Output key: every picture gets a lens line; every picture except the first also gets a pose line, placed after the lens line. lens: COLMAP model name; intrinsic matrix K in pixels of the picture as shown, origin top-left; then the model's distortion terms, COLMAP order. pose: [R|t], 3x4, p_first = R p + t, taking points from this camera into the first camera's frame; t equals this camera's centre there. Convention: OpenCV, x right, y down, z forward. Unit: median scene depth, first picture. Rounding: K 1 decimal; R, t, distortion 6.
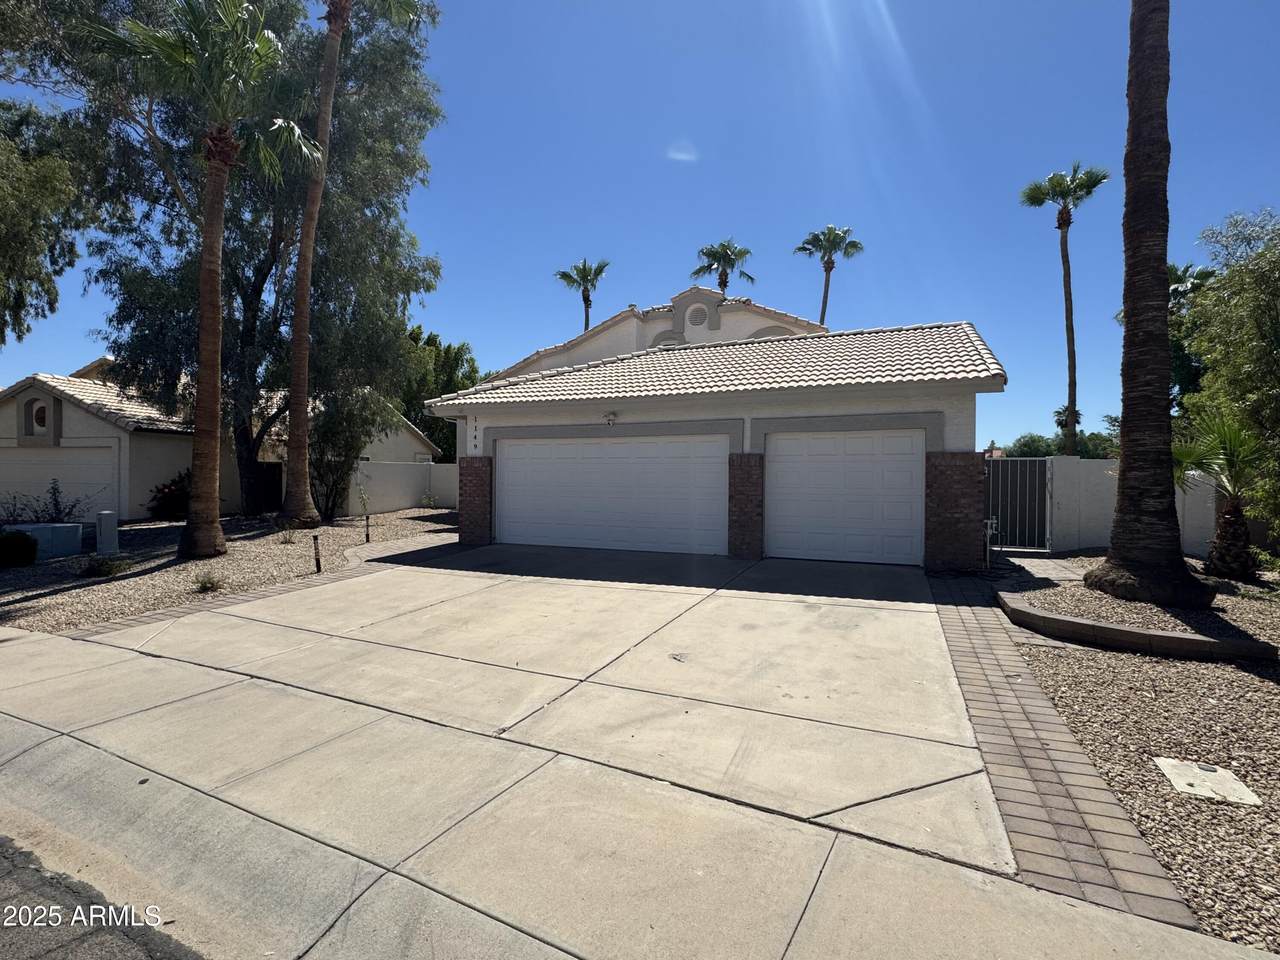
lens RADIAL K [[603.4, 0, 637.3], [0, 603.4, 474.6], [0, 0, 1]] dist [-0.000538, -0.000116]
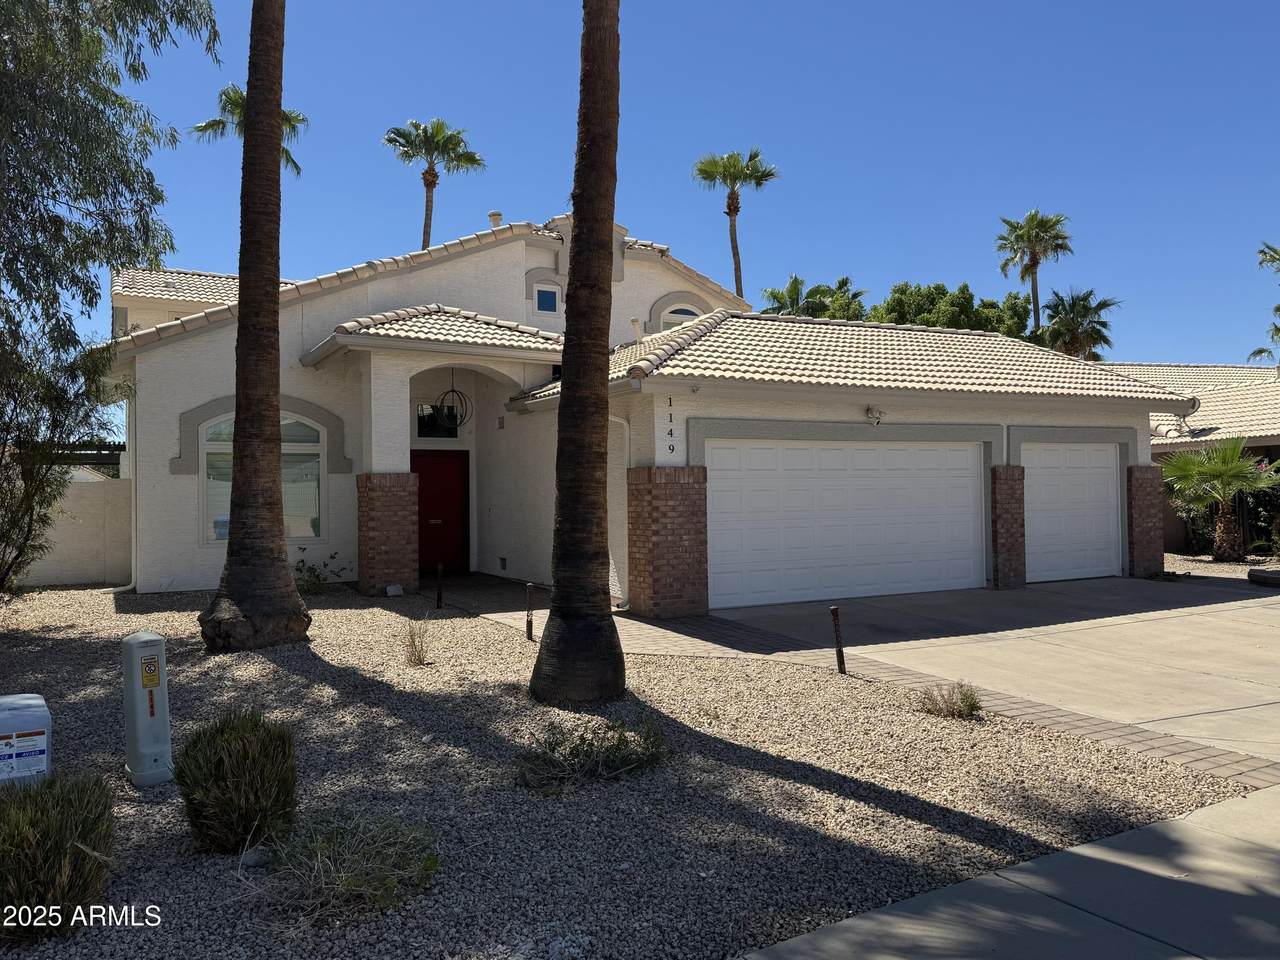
lens RADIAL K [[954.8, 0, 638.8], [0, 954.8, 481.7], [0, 0, 1]] dist [0.062639, 0.001250]
pose [[0.629073, -0.003800, 0.777337, -1.013751], [0.015907, 0.999842, -0.007986, -0.007682], [-0.777183, 0.017389, 0.629034, 0.448781]]
